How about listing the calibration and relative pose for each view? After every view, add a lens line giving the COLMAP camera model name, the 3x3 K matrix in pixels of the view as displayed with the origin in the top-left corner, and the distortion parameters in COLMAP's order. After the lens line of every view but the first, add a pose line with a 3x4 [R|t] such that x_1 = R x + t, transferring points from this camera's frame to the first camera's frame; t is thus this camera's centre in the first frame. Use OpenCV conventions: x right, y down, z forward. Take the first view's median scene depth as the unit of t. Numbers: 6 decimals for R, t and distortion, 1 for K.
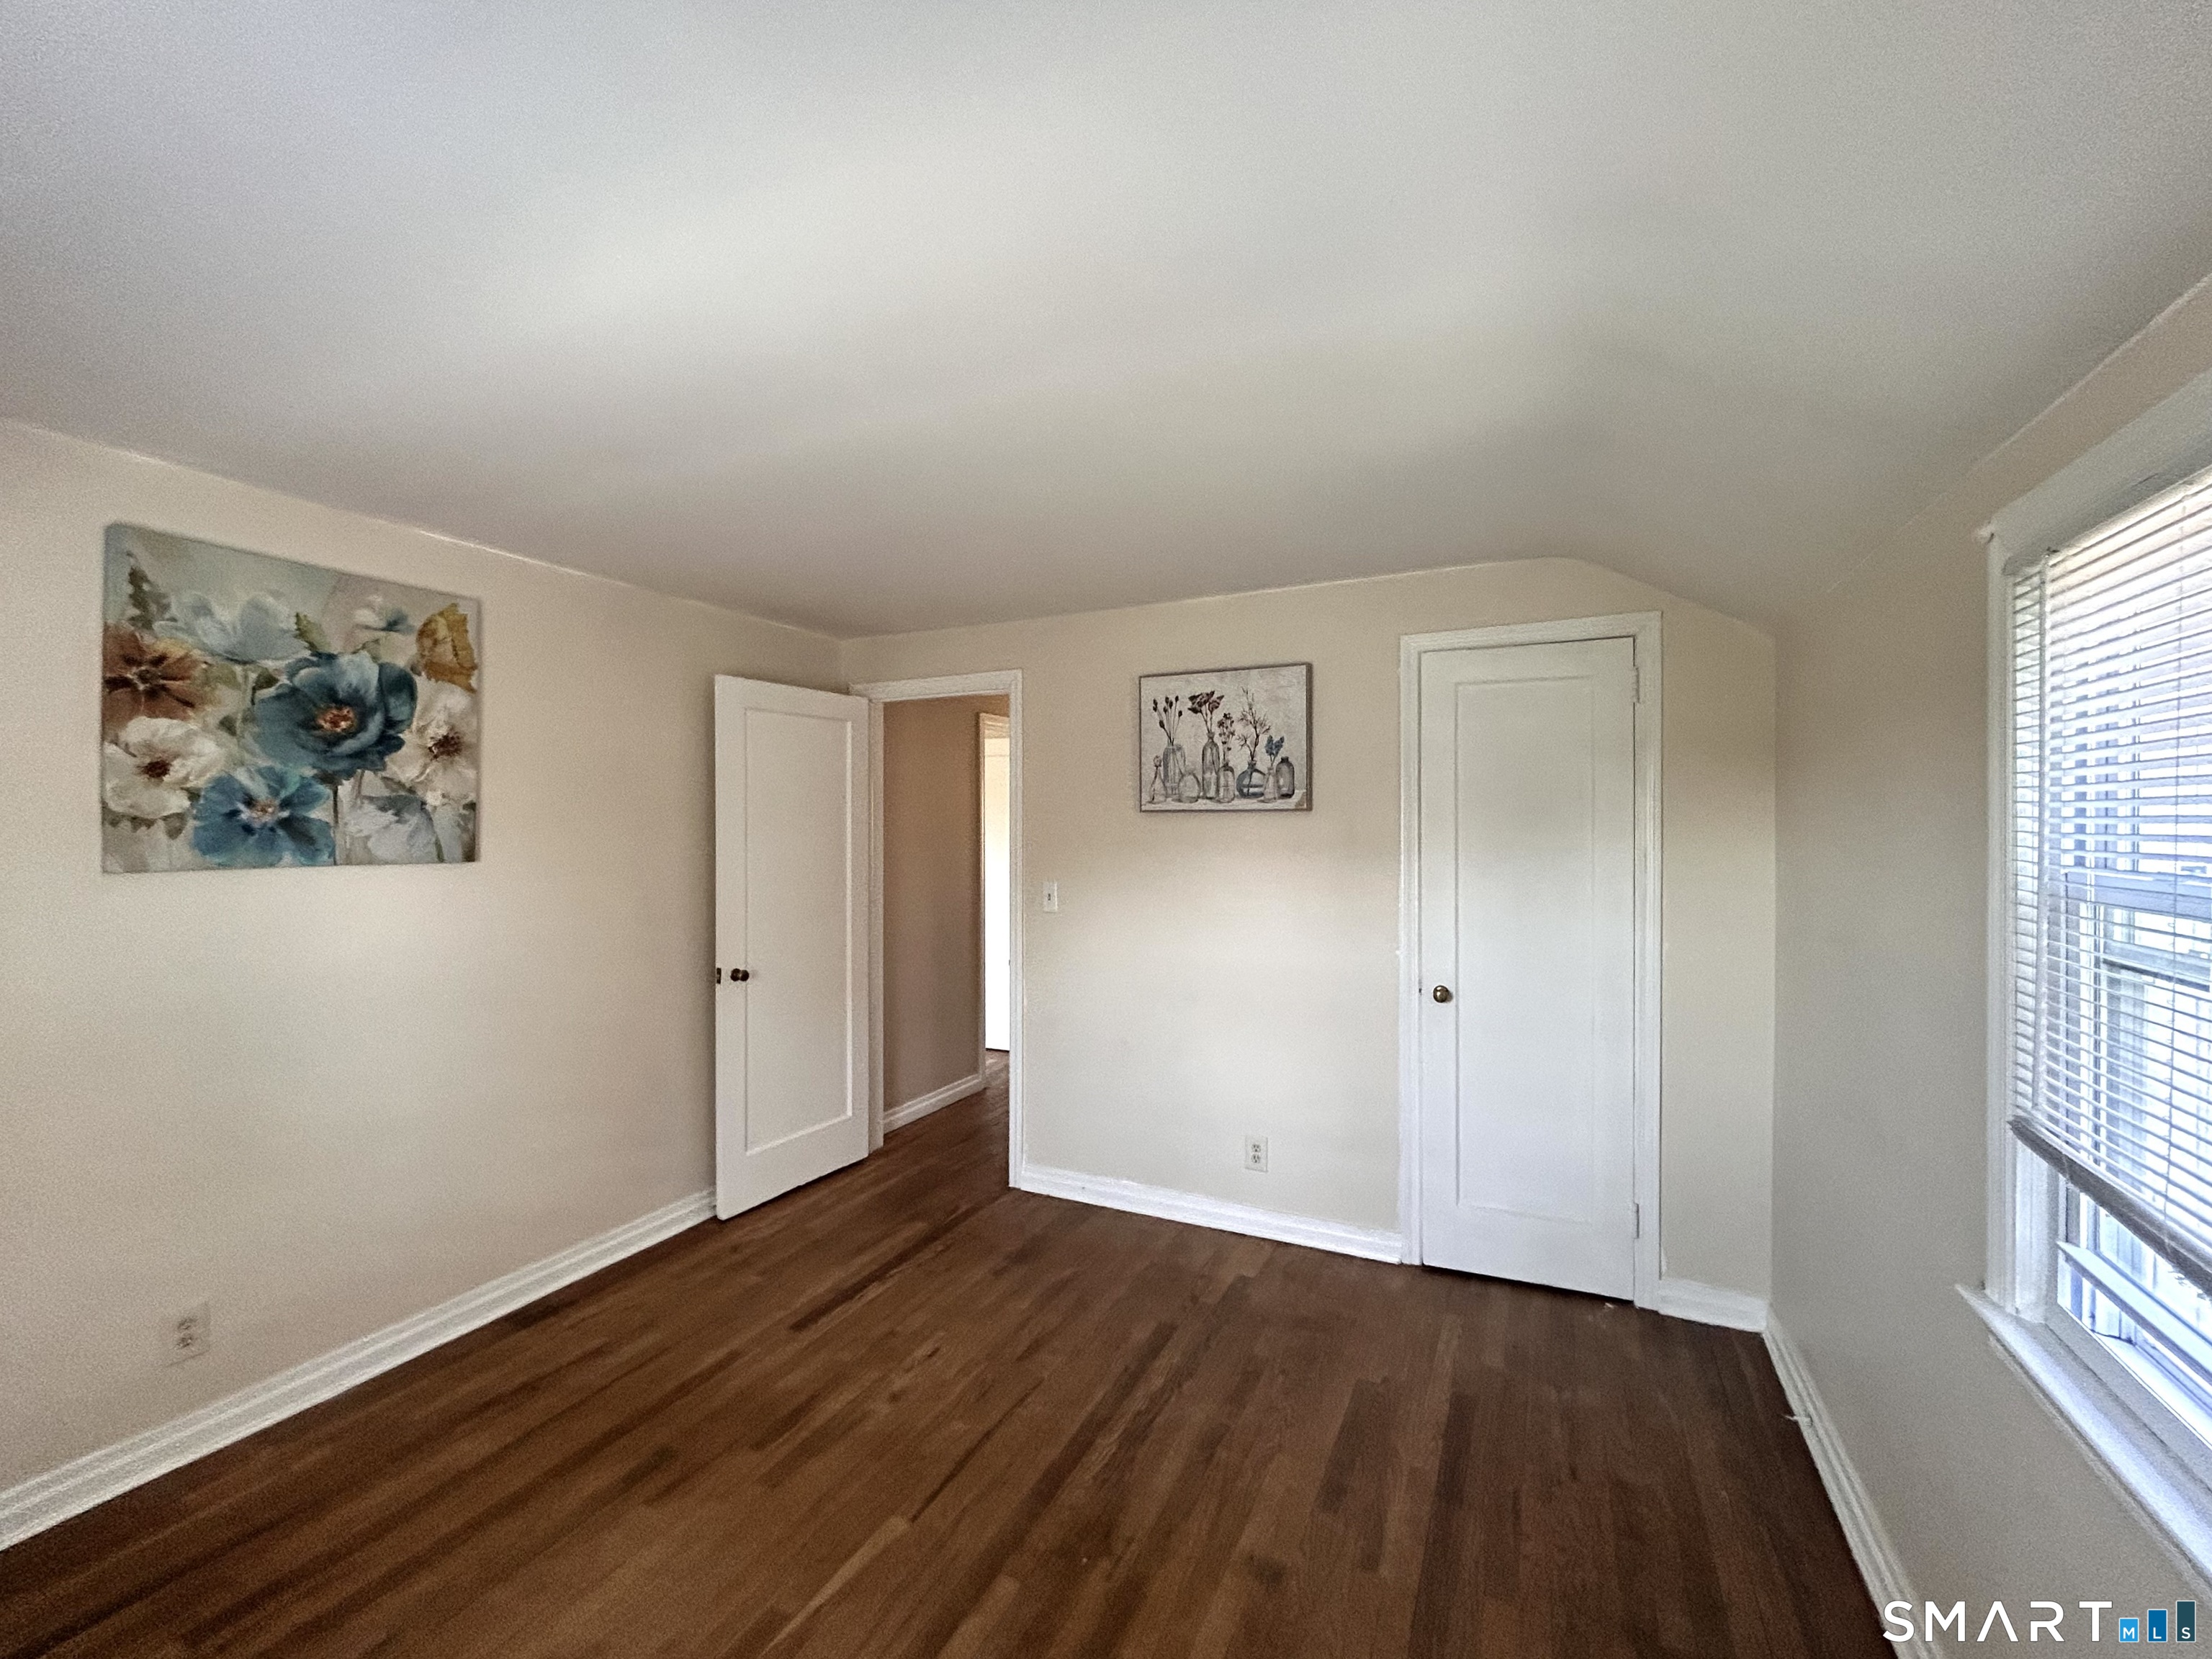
lens RADIAL K [[915.0, 0, 1104.1], [0, 915.0, 829.7], [0, 0, 1]] dist [0.002978, 0.000070]
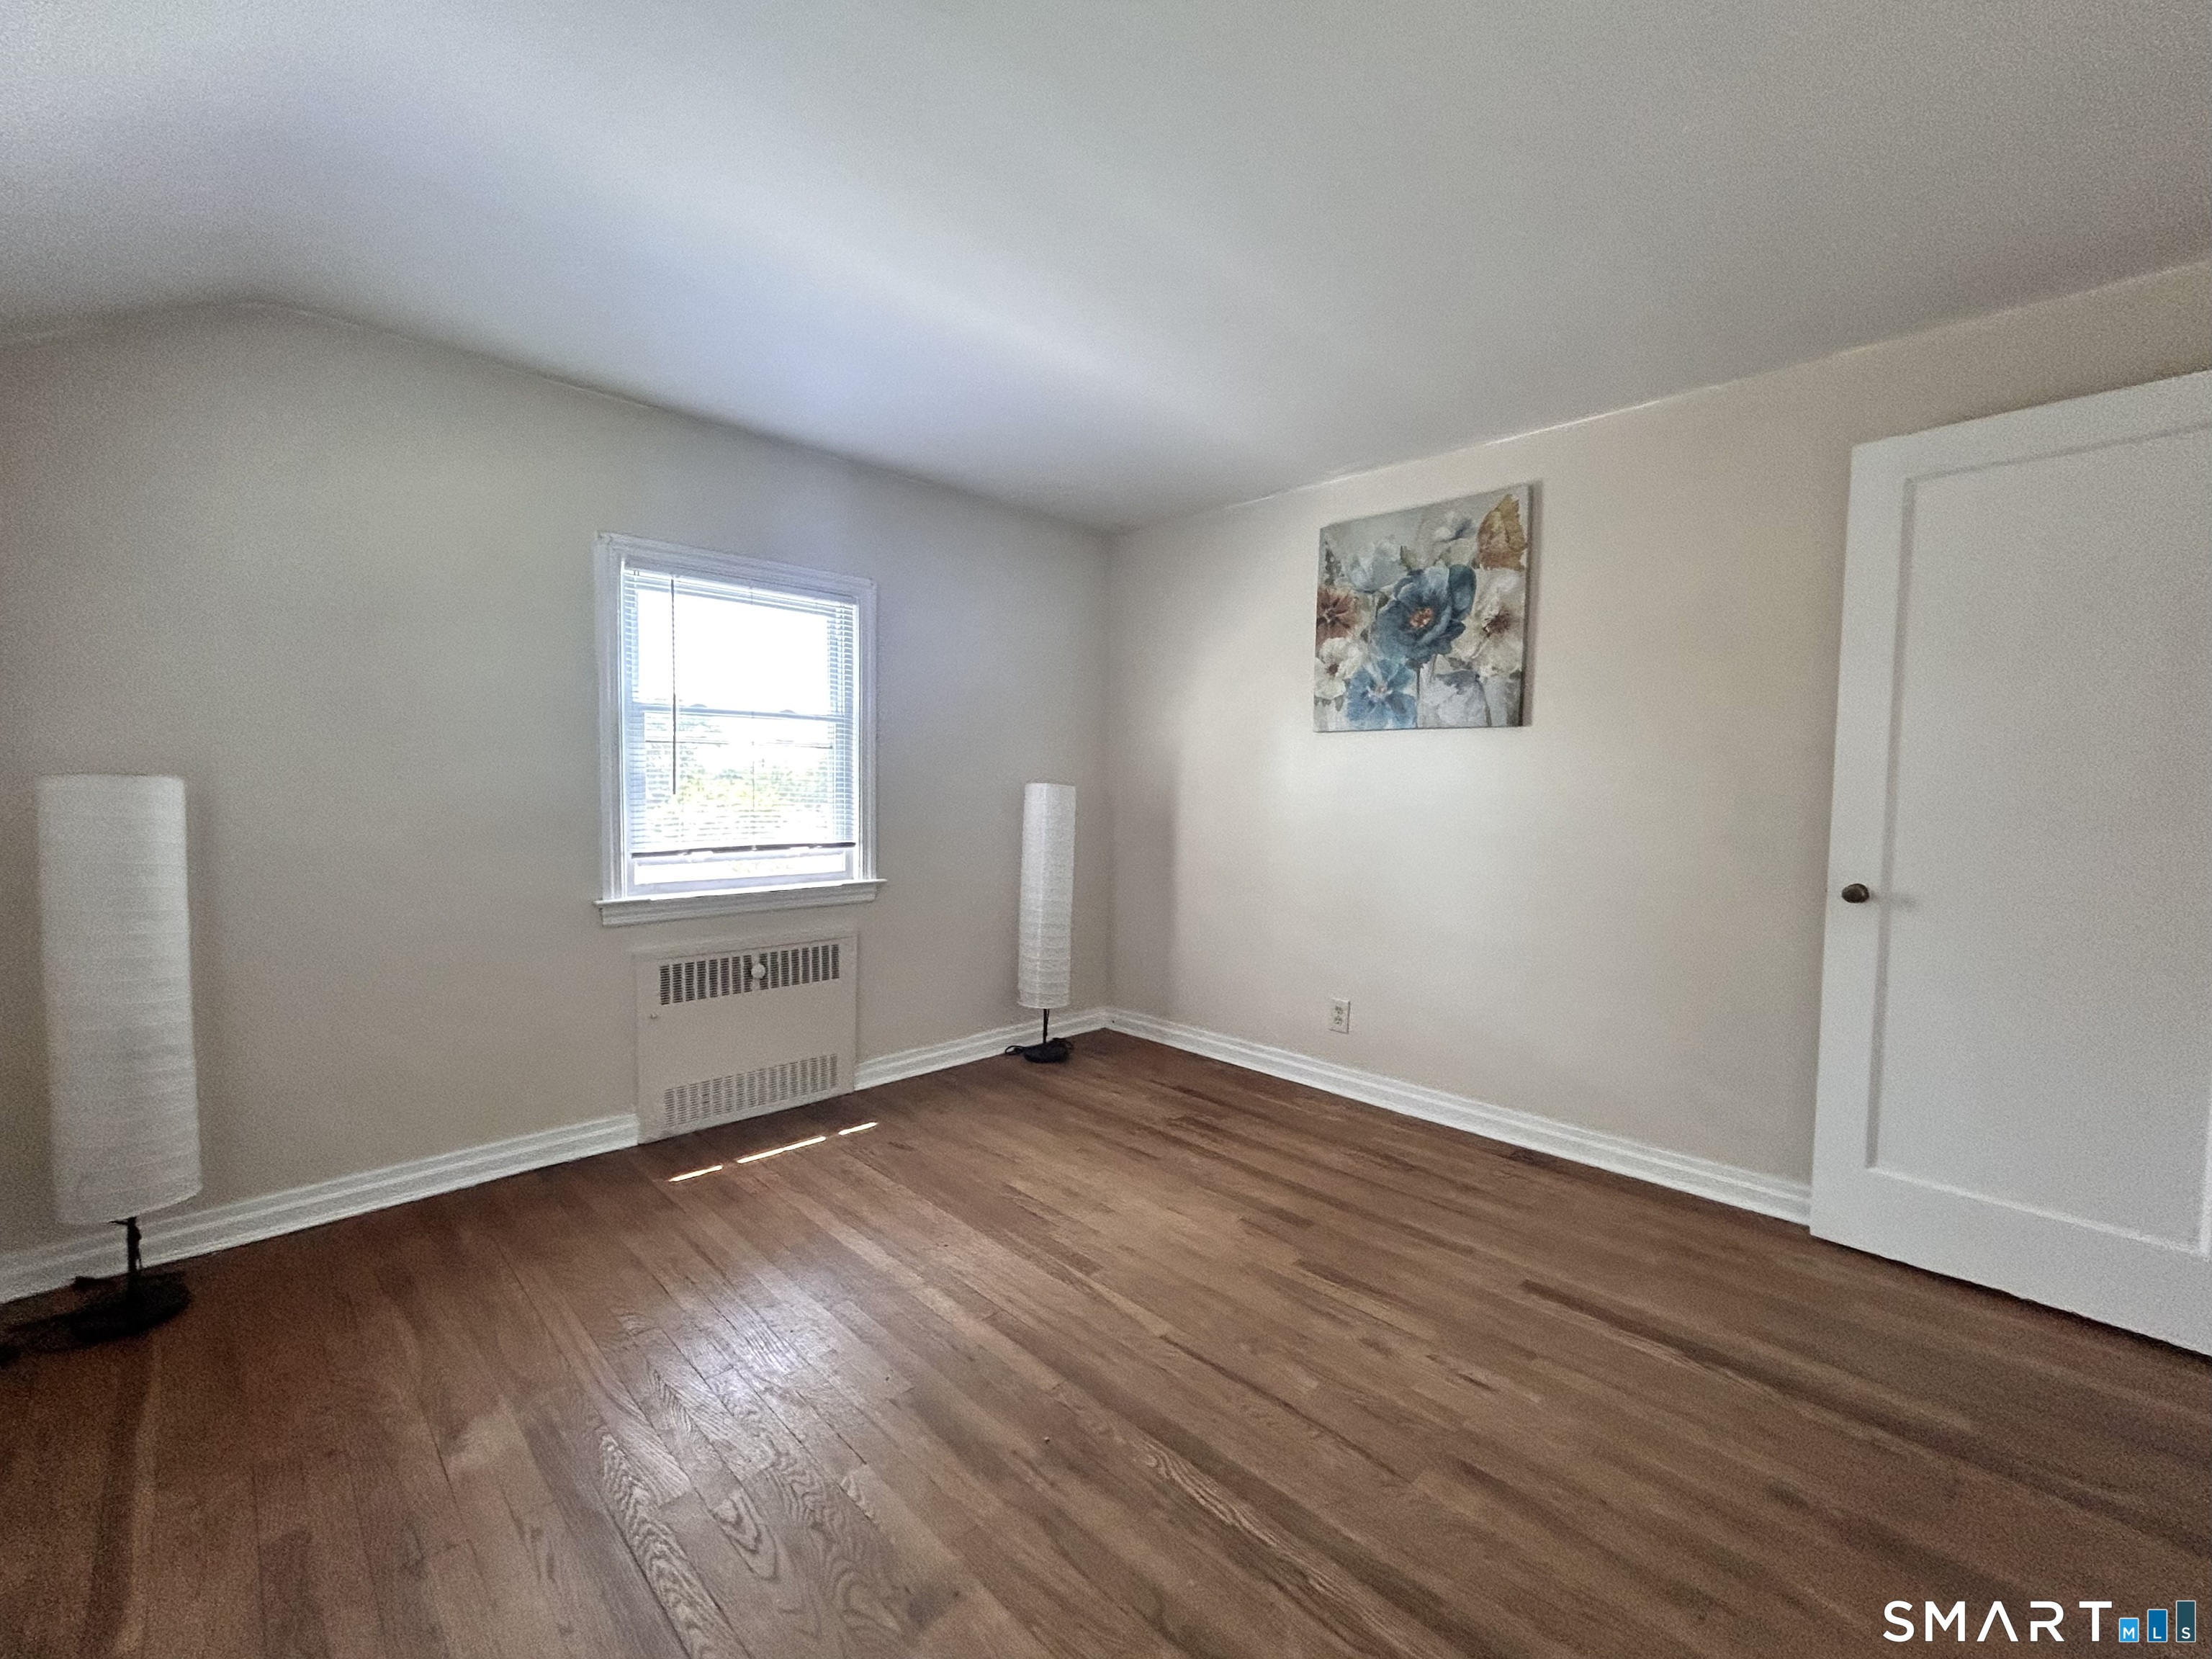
lens RADIAL K [[915.0, 0, 1104.1], [0, 915.0, 829.7], [0, 0, 1]] dist [0.002978, 0.000070]
pose [[-0.330262, 0.046489, -0.942744, 0.580117], [-0.014559, 0.998417, 0.054334, 0.119753], [0.943777, 0.031670, -0.329062, 0.998762]]
